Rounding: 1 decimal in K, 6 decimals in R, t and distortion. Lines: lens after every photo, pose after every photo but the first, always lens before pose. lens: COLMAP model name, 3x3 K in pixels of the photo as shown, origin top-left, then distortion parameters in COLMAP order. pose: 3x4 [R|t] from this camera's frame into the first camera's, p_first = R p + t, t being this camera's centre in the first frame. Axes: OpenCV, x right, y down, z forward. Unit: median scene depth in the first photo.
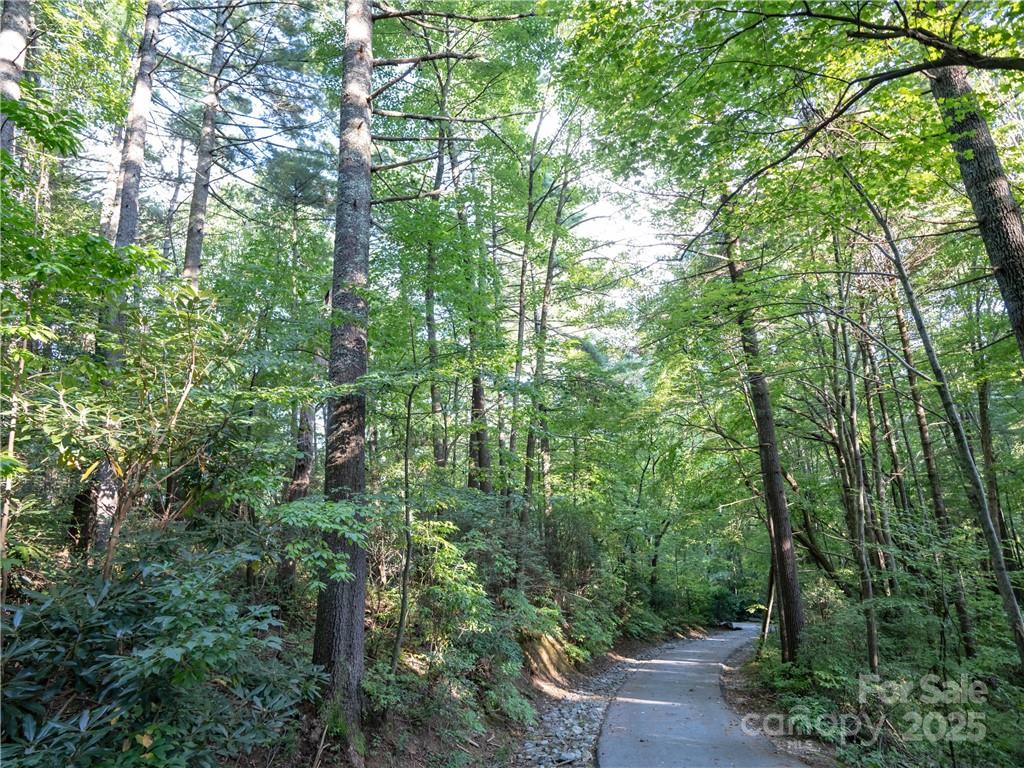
lens RADIAL K [[553.1, 0, 512.0], [0, 553.1, 384.0], [0, 0, 1]] dist [-0.065259, 0.028159]
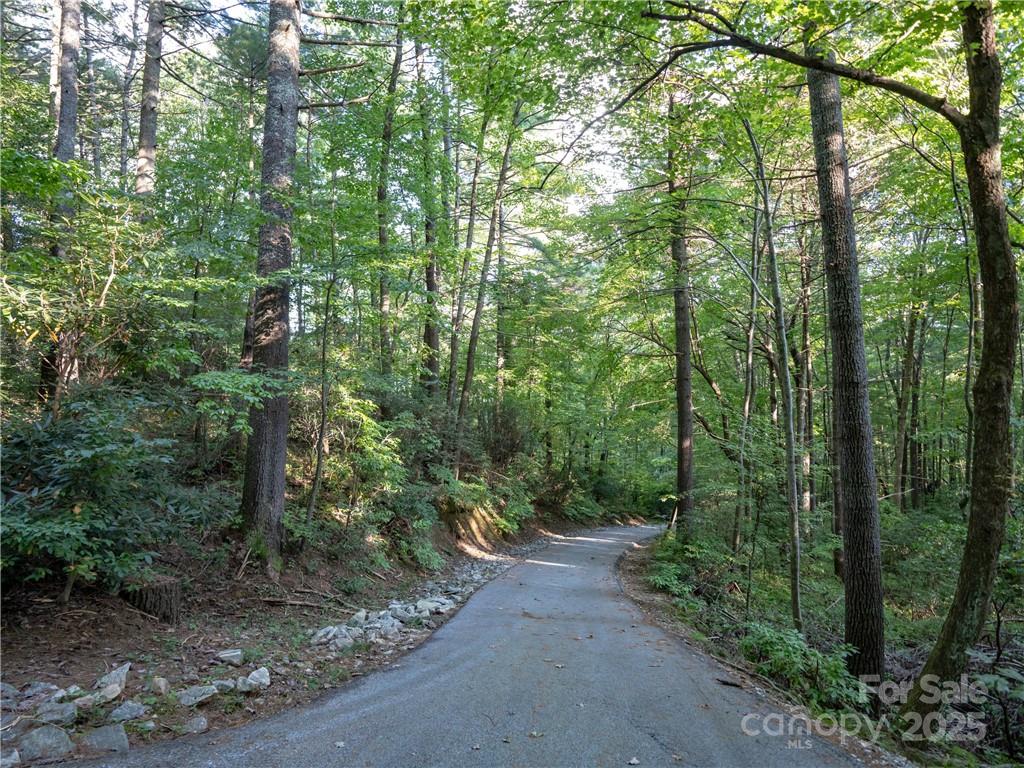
lens RADIAL K [[553.1, 0, 512.0], [0, 553.1, 384.0], [0, 0, 1]] dist [-0.065259, 0.028159]
pose [[0.997690, 0.059733, 0.032342, 0.107040], [-0.064706, 0.980619, 0.184932, -0.013639], [-0.020669, -0.186597, 0.982219, -0.104461]]
